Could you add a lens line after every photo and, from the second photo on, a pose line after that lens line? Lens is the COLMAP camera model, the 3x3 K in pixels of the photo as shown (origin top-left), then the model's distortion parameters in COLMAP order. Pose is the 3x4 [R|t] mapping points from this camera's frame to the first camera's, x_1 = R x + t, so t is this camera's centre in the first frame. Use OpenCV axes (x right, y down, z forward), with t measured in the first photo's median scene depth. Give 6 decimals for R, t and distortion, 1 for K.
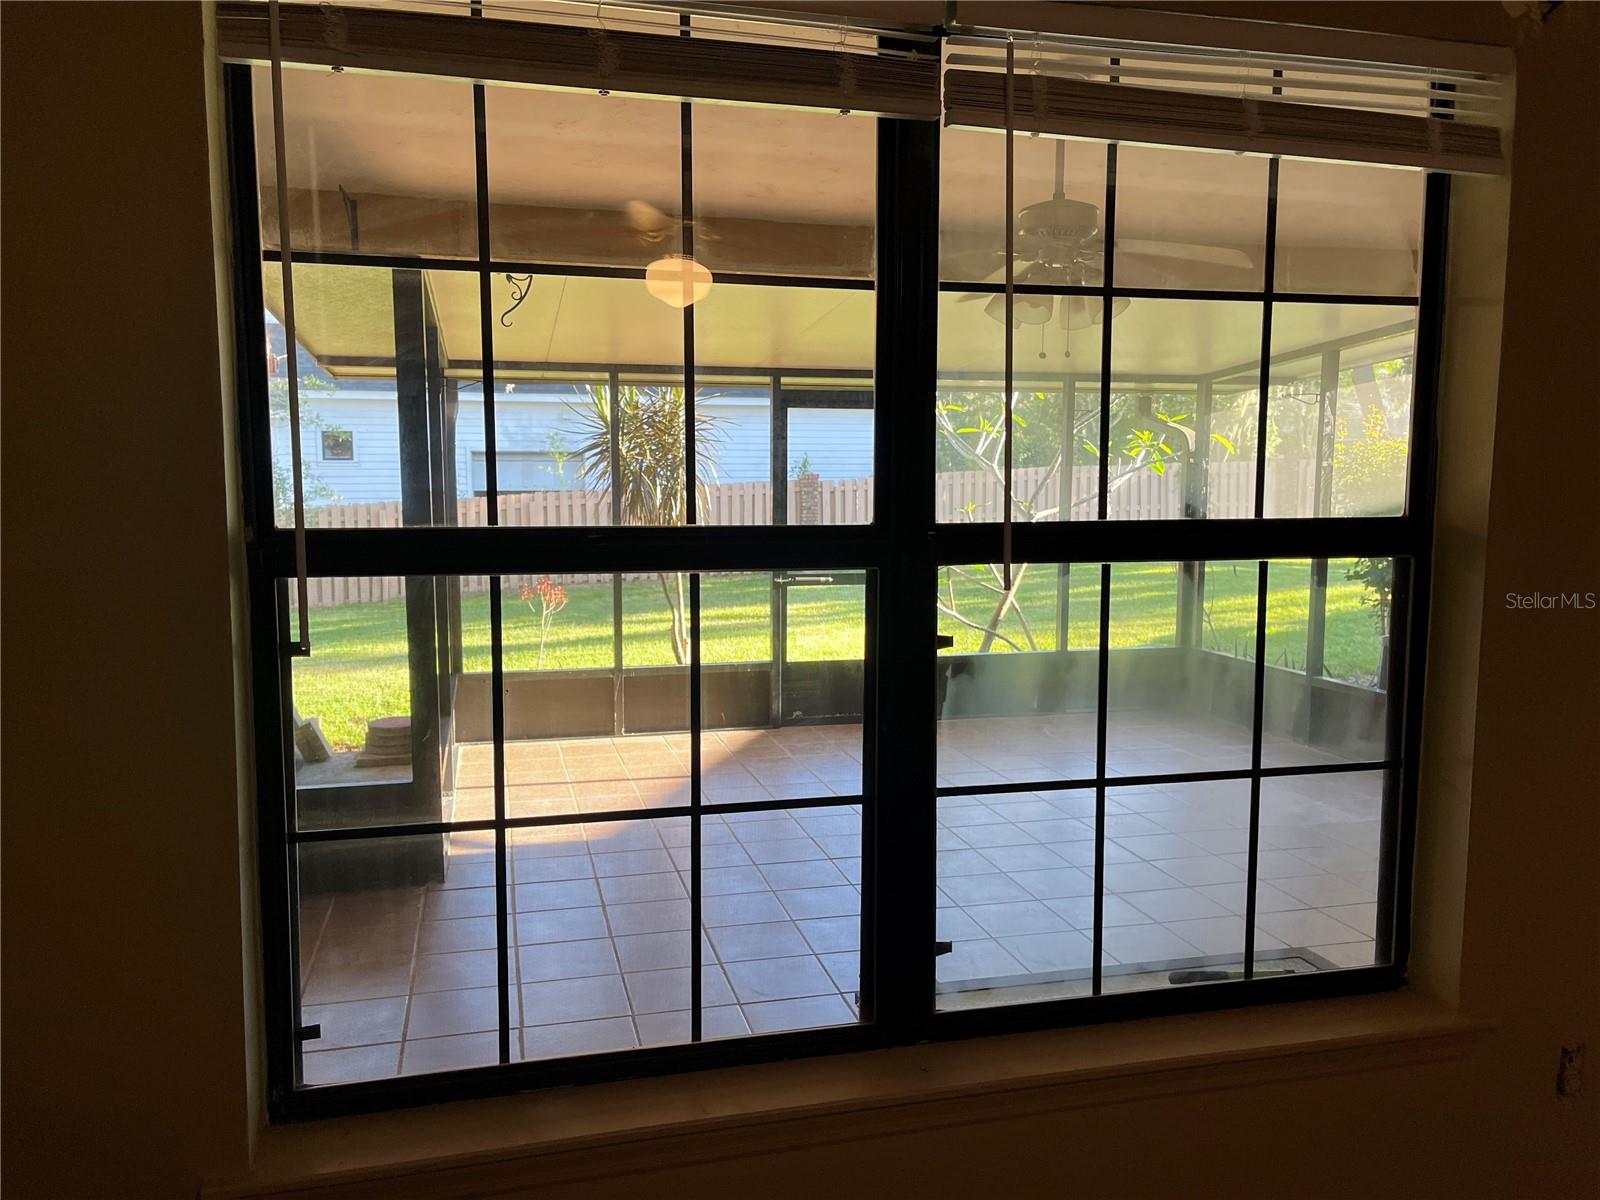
lens RADIAL K [[1206.3, 0, 798.0], [0, 1206.3, 603.3], [0, 0, 1]] dist [0.028156, -0.011799]
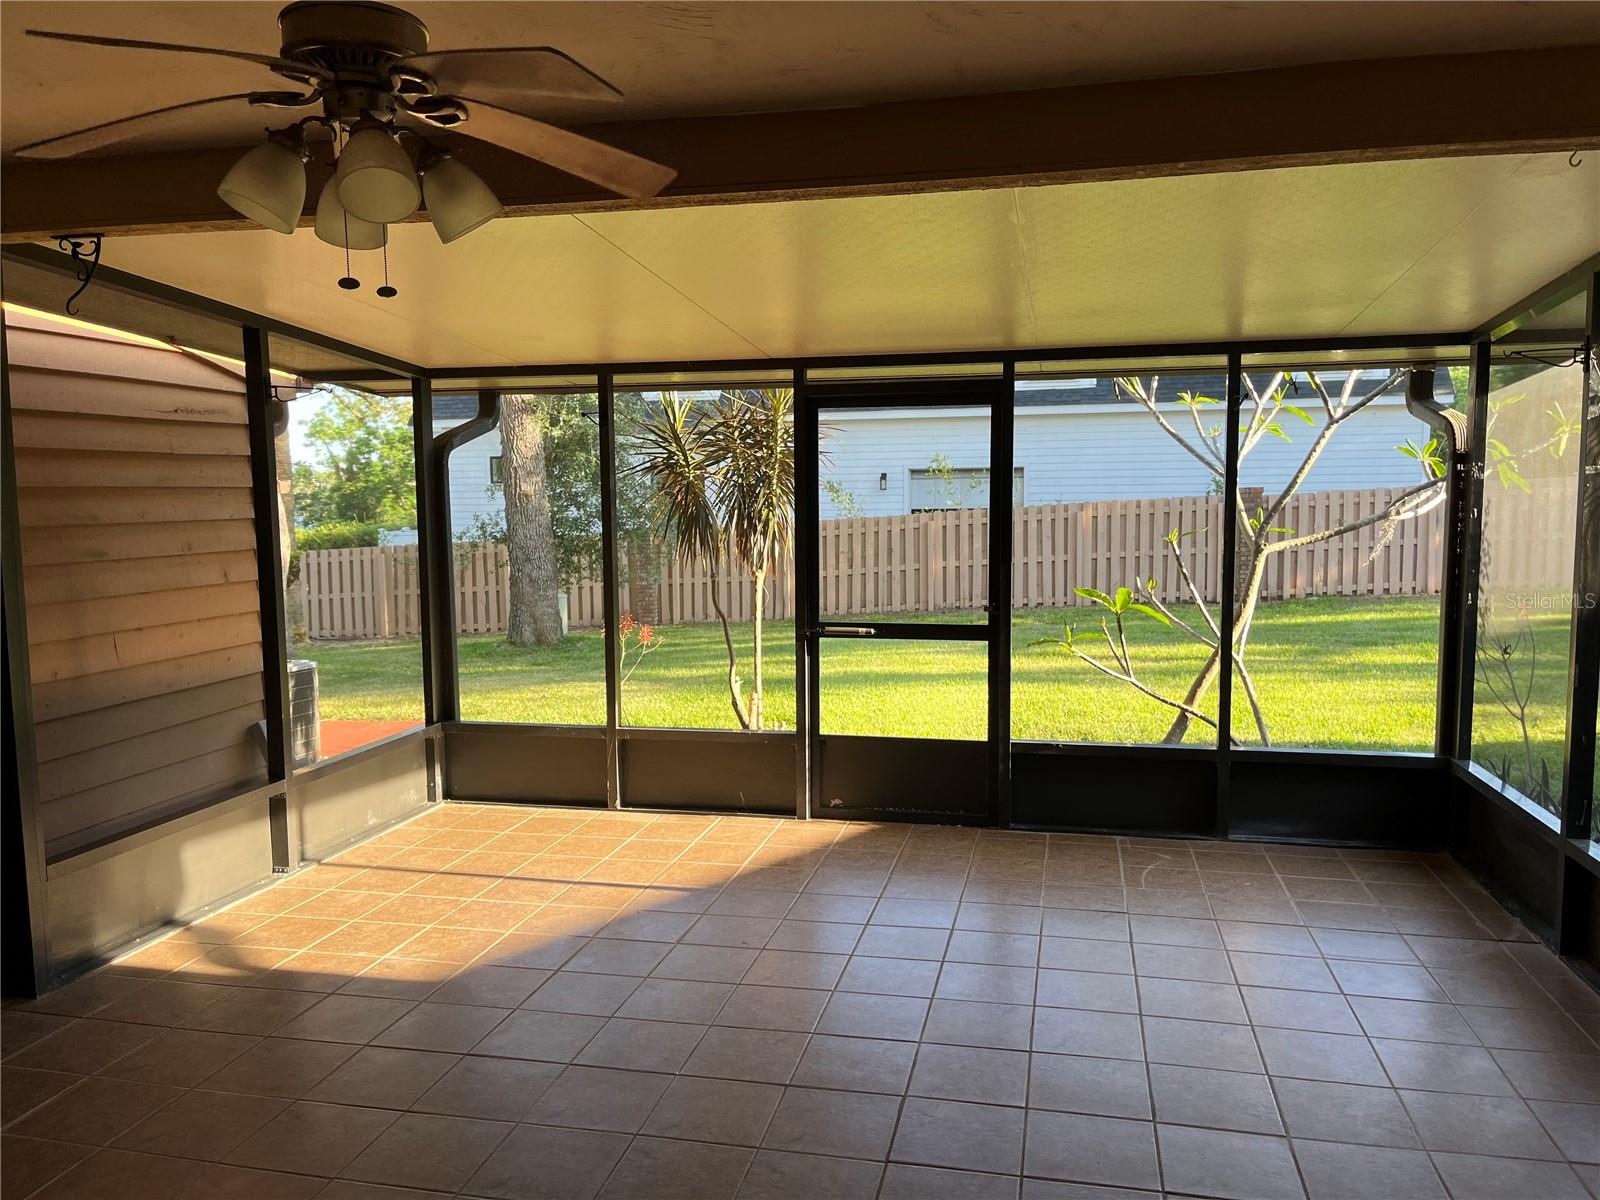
lens RADIAL K [[1206.3, 0, 804.4], [0, 1206.3, 597.6], [0, 0, 1]] dist [0.028156, -0.011799]
pose [[0.897541, 0.028286, -0.440023, 0.324779], [-0.035917, 0.999314, -0.009023, -0.032855], [0.439466, 0.023902, 0.897941, 0.296356]]
